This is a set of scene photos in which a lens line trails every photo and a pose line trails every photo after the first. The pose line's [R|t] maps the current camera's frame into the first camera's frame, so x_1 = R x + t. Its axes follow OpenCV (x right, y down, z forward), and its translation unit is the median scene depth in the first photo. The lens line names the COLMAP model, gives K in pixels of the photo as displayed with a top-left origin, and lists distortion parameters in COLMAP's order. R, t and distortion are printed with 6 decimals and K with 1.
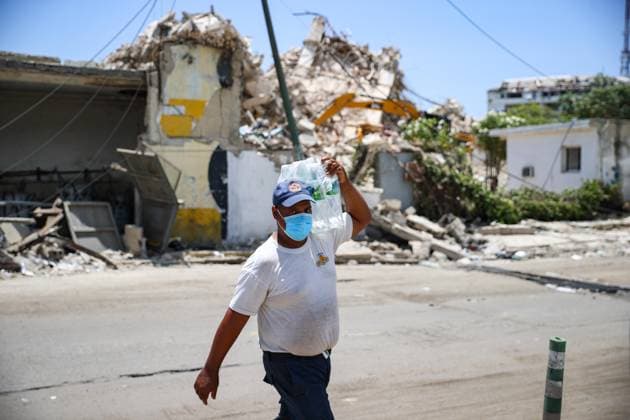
lens RADIAL K [[559.7, 0, 315.0], [0, 559.7, 210.0], [0, 0, 1]] dist [0.003402, 0.008805]
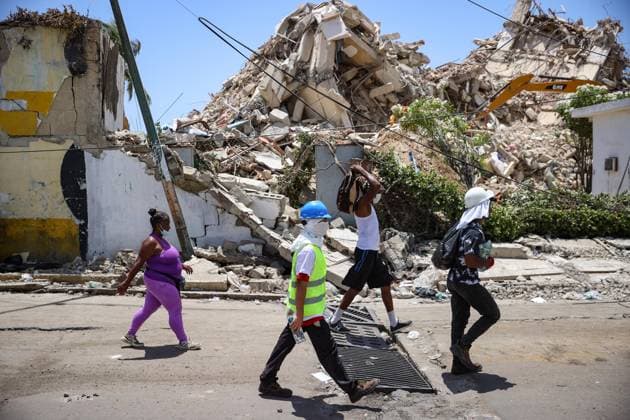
lens RADIAL K [[559.7, 0, 315.0], [0, 559.7, 210.0], [0, 0, 1]] dist [0.003402, 0.008805]
pose [[0.950770, 0.010461, -0.309722, 0.435916], [-0.005601, 0.999847, 0.016577, -0.032439], [0.309848, -0.014026, 0.950683, 0.308461]]
